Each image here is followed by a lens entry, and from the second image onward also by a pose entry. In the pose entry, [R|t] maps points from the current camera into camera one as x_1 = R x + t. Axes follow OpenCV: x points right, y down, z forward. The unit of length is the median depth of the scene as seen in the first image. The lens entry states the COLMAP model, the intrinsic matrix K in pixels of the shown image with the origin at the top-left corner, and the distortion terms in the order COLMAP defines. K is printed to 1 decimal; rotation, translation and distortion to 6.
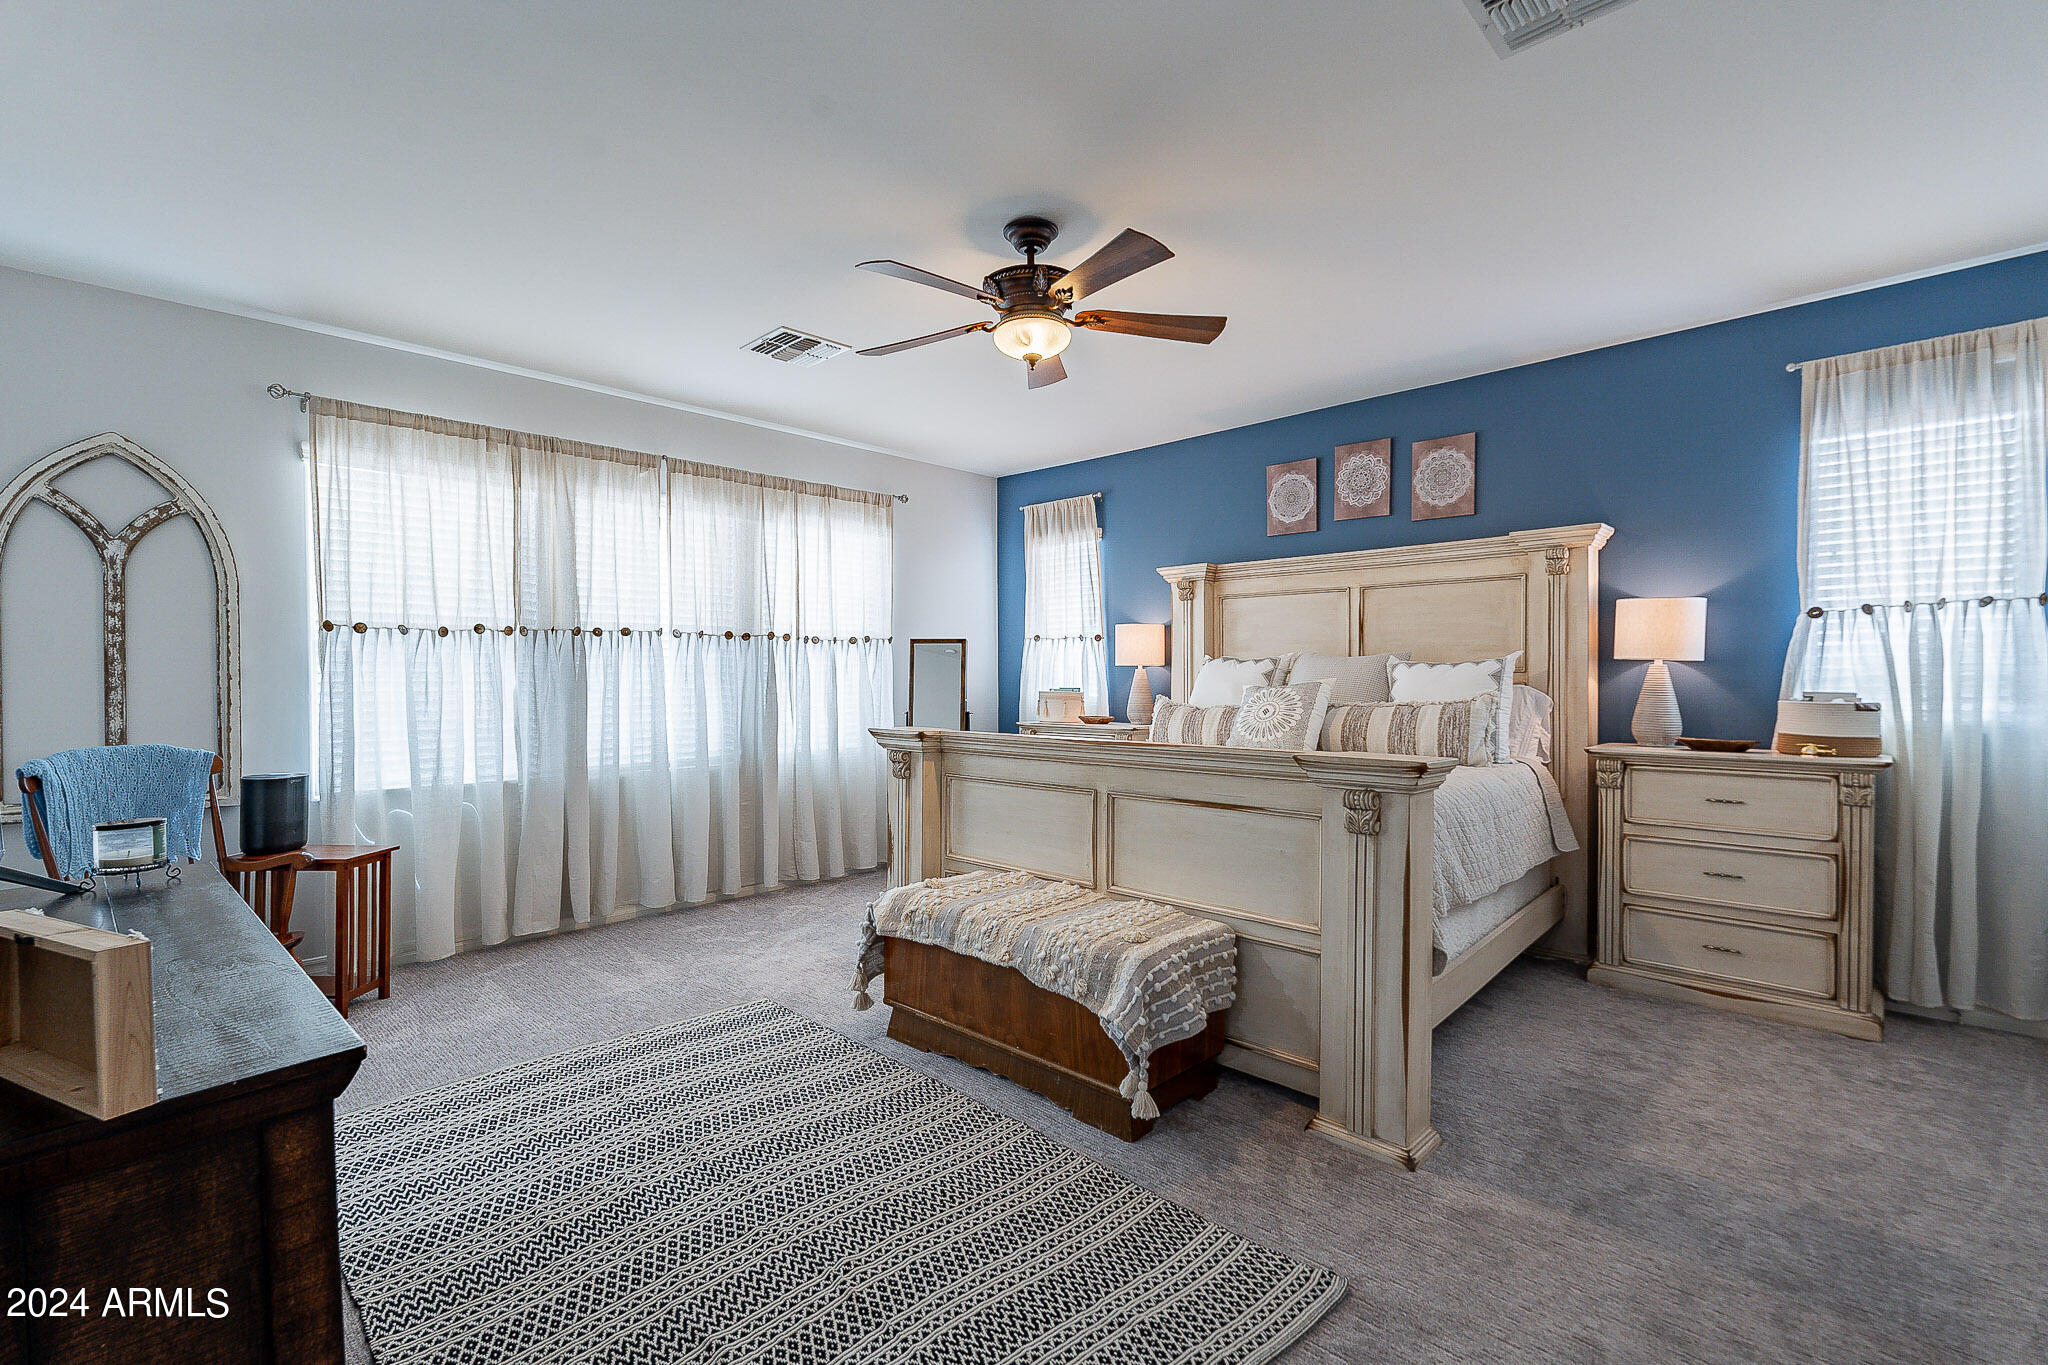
lens RADIAL K [[900.5, 0, 1017.3], [0, 900.5, 688.5], [0, 0, 1]] dist [0.000738, 0.000085]
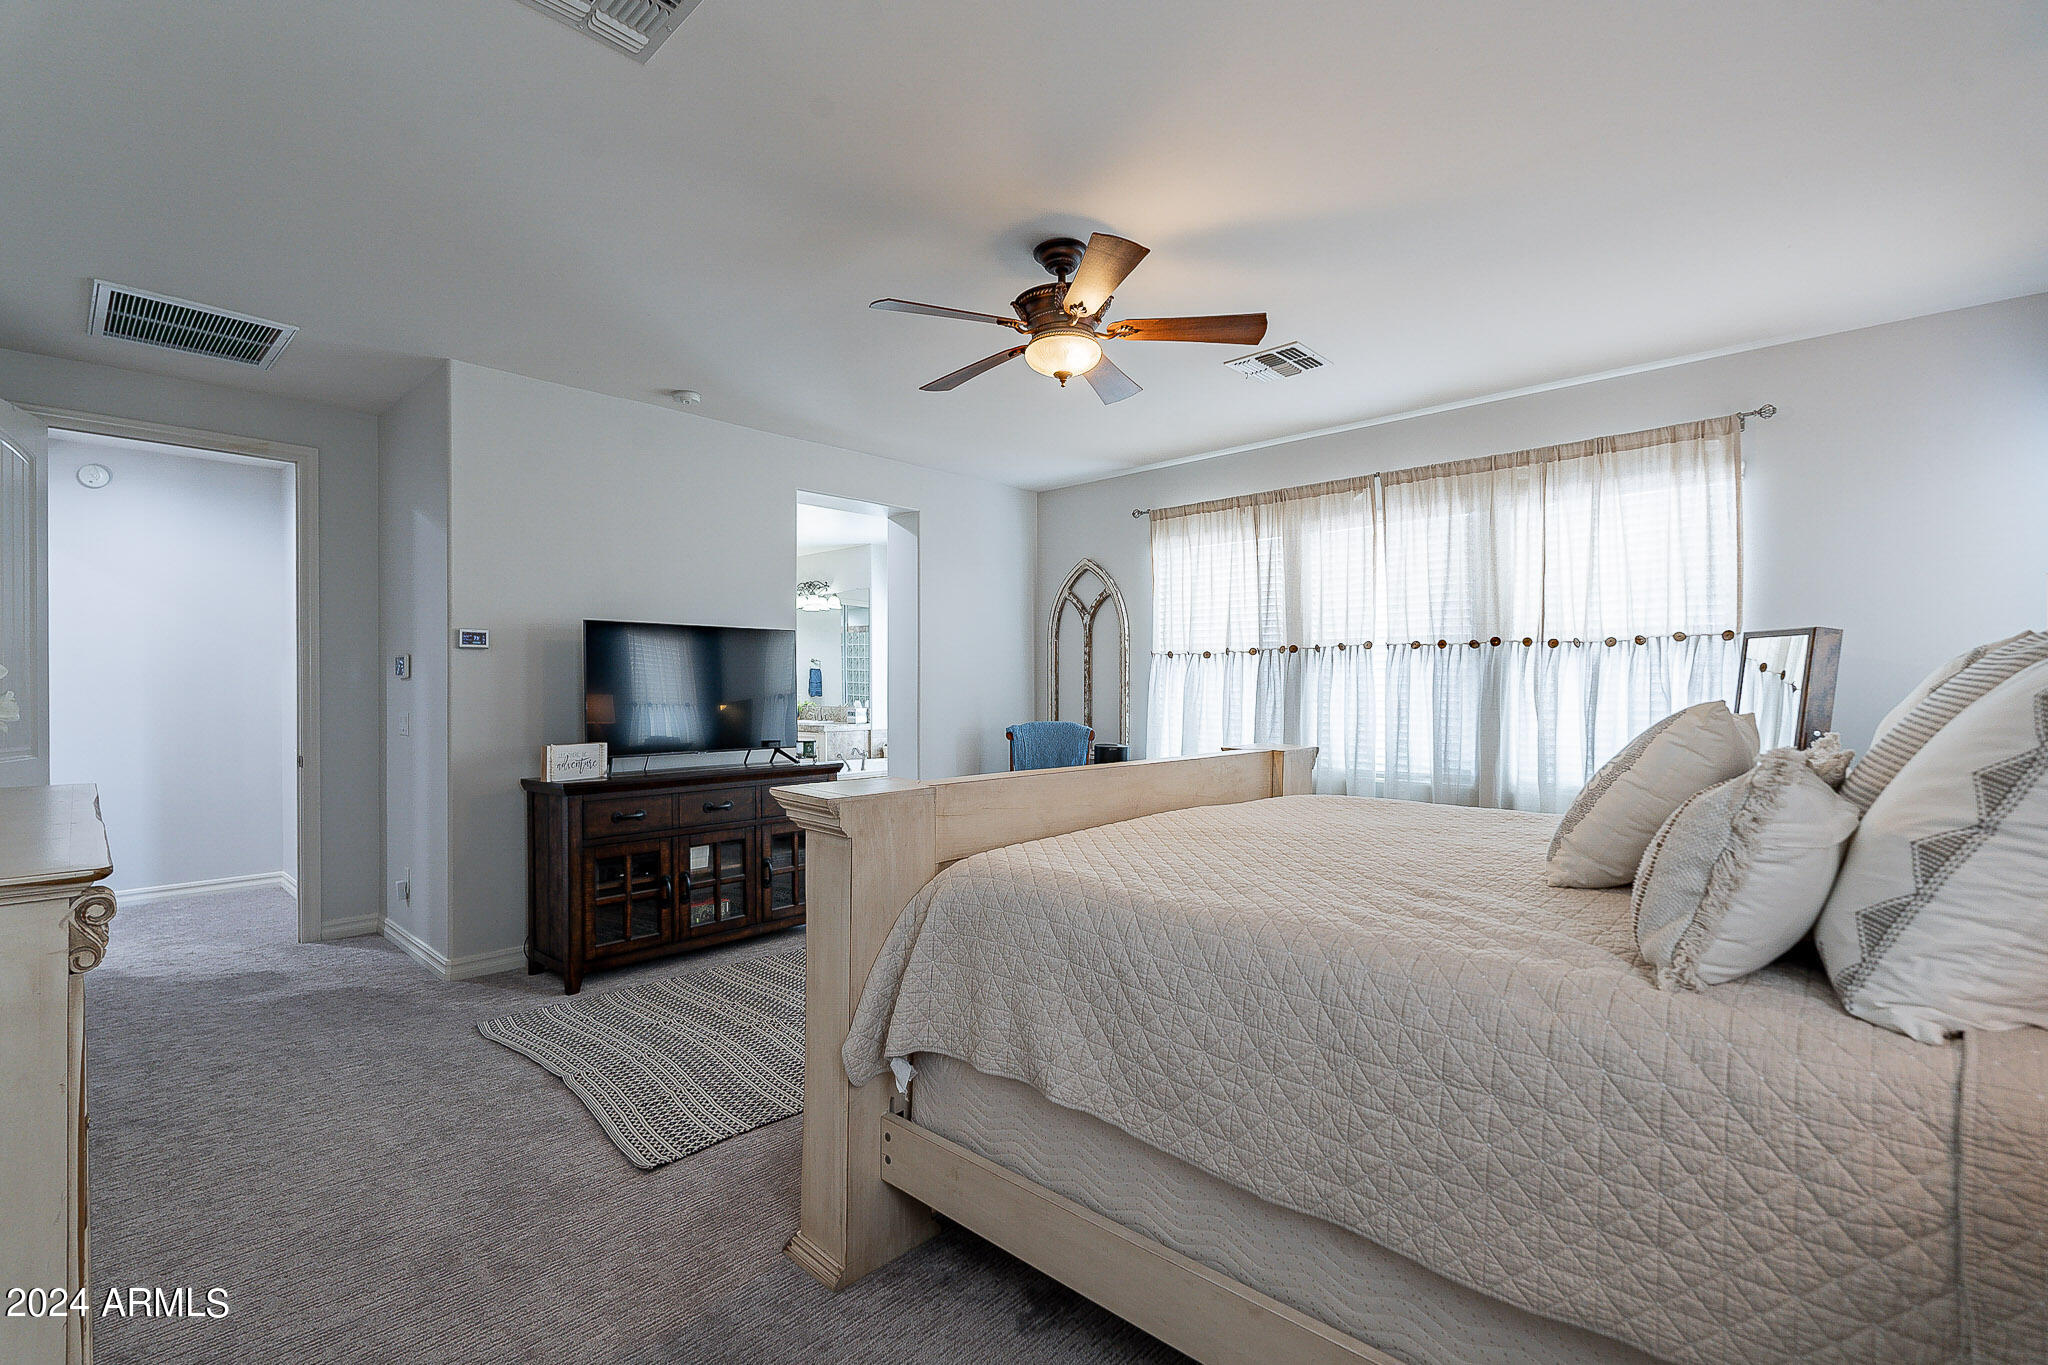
lens RADIAL K [[917.5, 0, 1024.0], [0, 917.5, 682.5], [0, 0, 1]] dist [-0.000033, 0.000004]
pose [[0.004077, -0.002441, -0.999989, 0.696930], [-0.021492, 0.999766, -0.002528, -0.009244], [0.999761, 0.021502, 0.004024, 0.642586]]
